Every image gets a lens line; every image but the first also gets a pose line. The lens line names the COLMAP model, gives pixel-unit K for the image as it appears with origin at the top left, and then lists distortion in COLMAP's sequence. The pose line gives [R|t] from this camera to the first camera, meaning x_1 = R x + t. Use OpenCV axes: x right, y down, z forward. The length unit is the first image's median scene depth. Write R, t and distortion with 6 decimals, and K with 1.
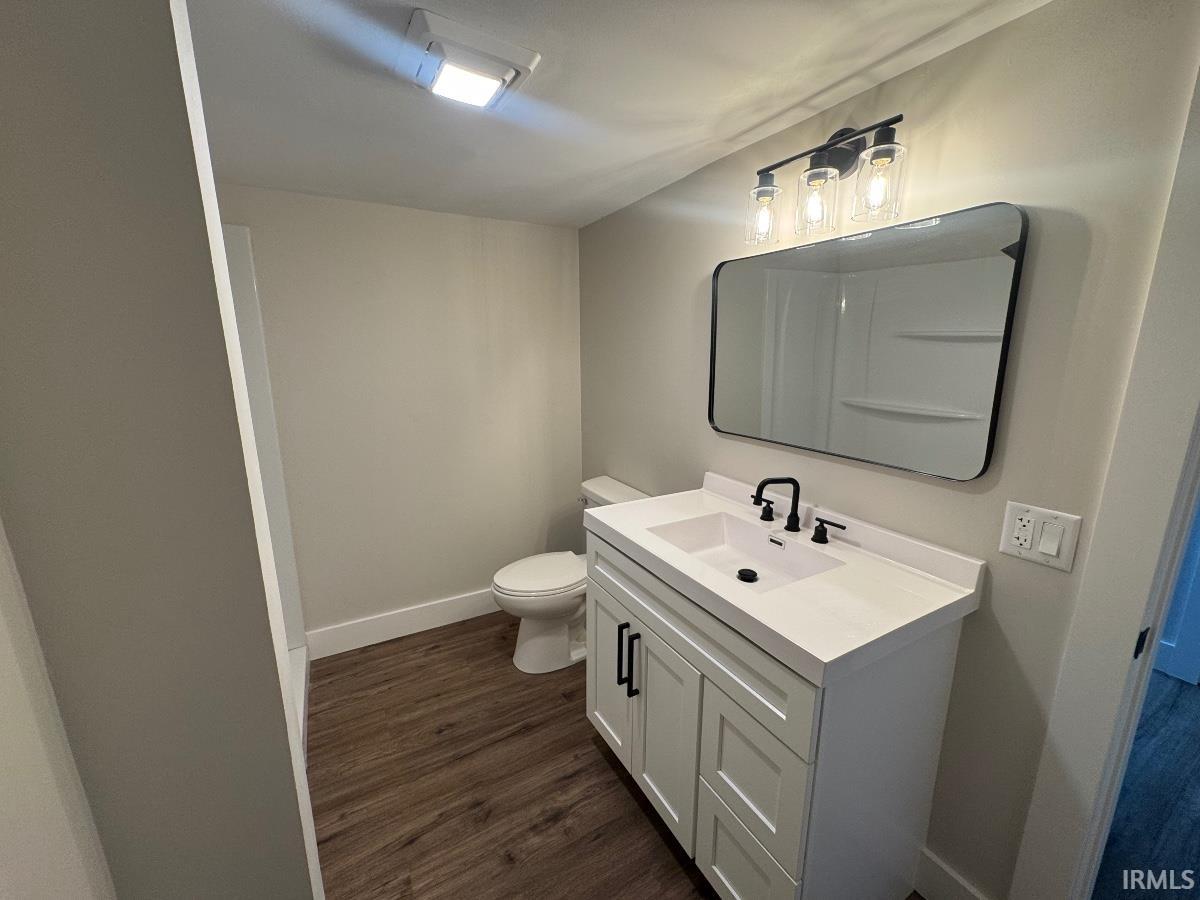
lens RADIAL K [[482.3, 0, 602.2], [0, 482.3, 451.0], [0, 0, 1]] dist [-0.005008, 0.000574]
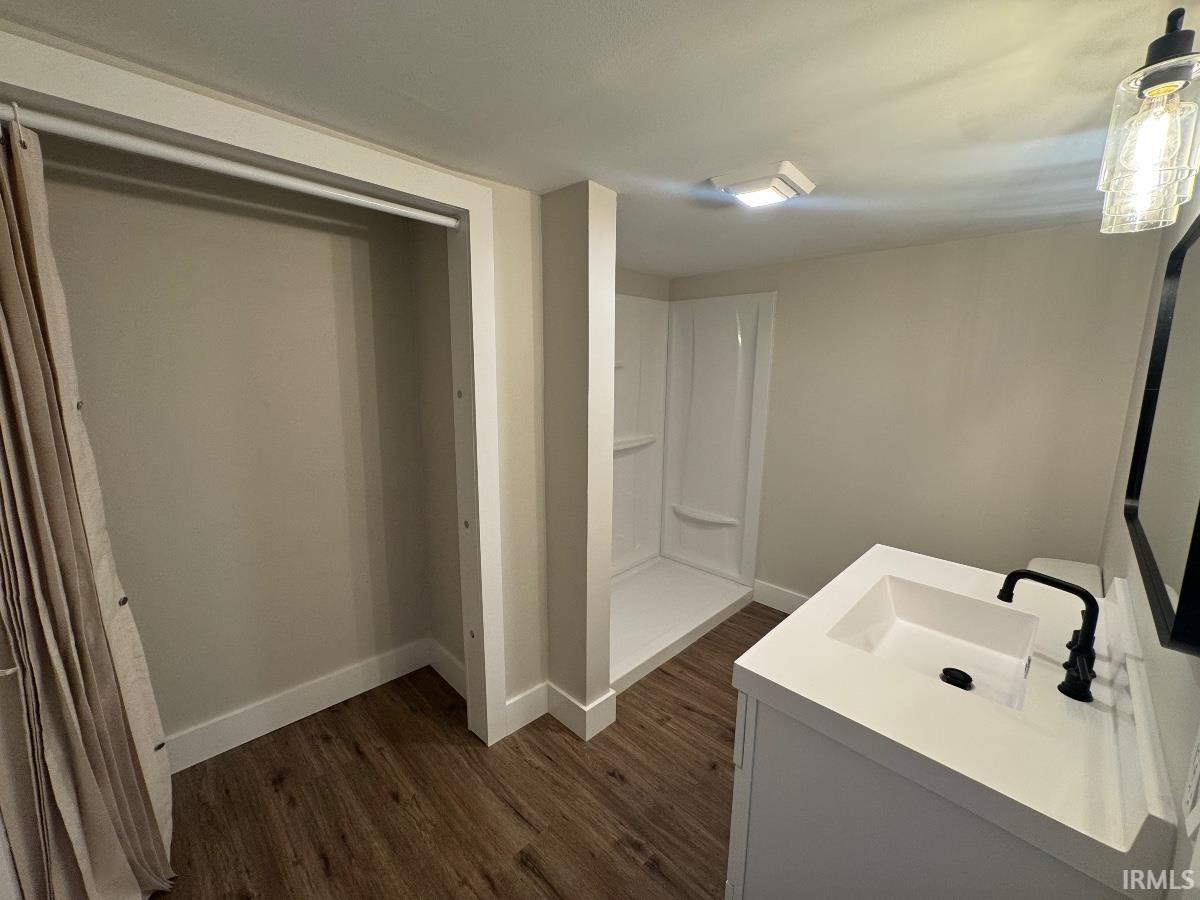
lens RADIAL K [[482.3, 0, 592.7], [0, 482.3, 453.7], [0, 0, 1]] dist [-0.005008, 0.000574]
pose [[0.261579, 0.178689, -0.948497, 0.749447], [-0.215944, 0.968636, 0.122930, -0.054546], [0.940715, 0.172666, 0.291961, 0.156270]]
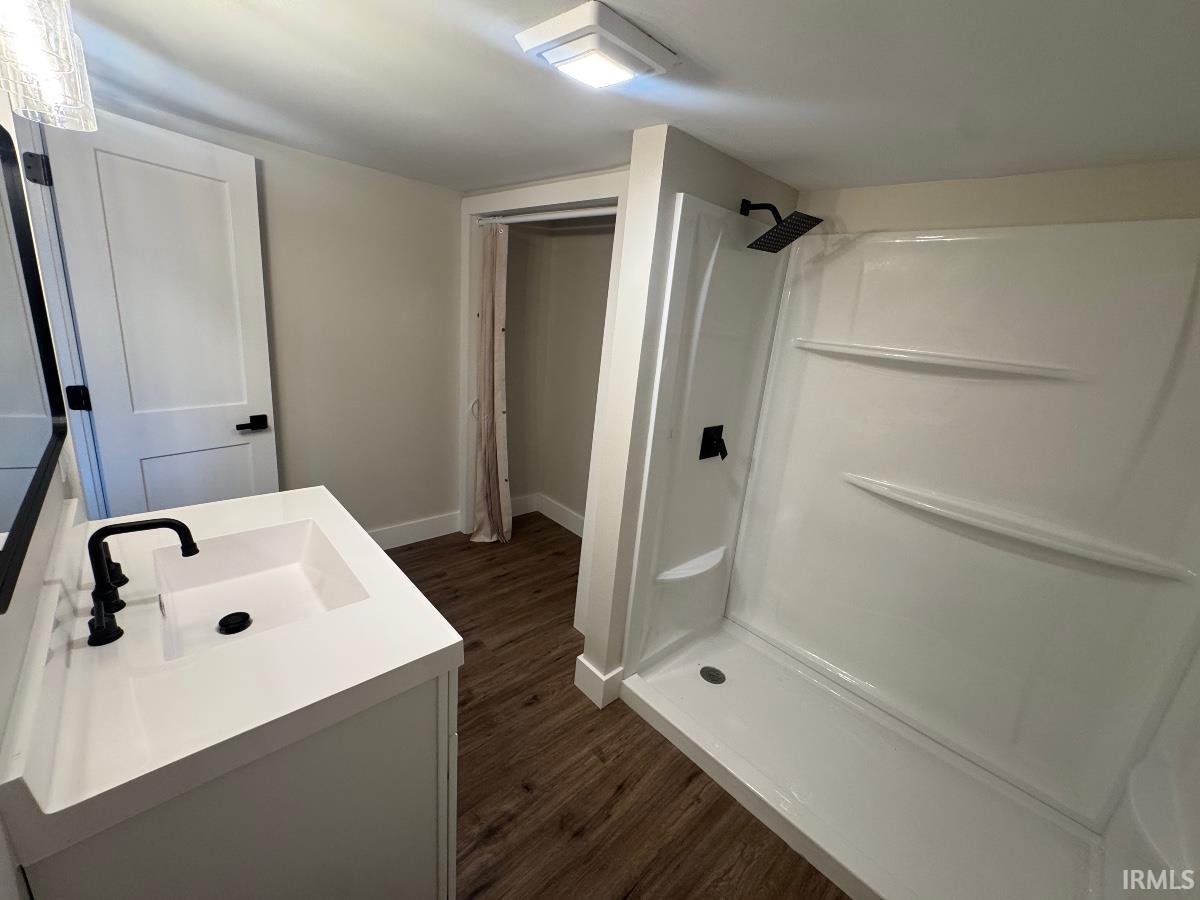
lens RADIAL K [[482.3, 0, 600.8], [0, 482.3, 445.8], [0, 0, 1]] dist [-0.005008, 0.000574]
pose [[-0.967609, -0.032577, -0.250343, -0.046461], [-0.146680, 0.879633, 0.452472, -0.370038], [0.205470, 0.474536, -0.855919, 1.512921]]
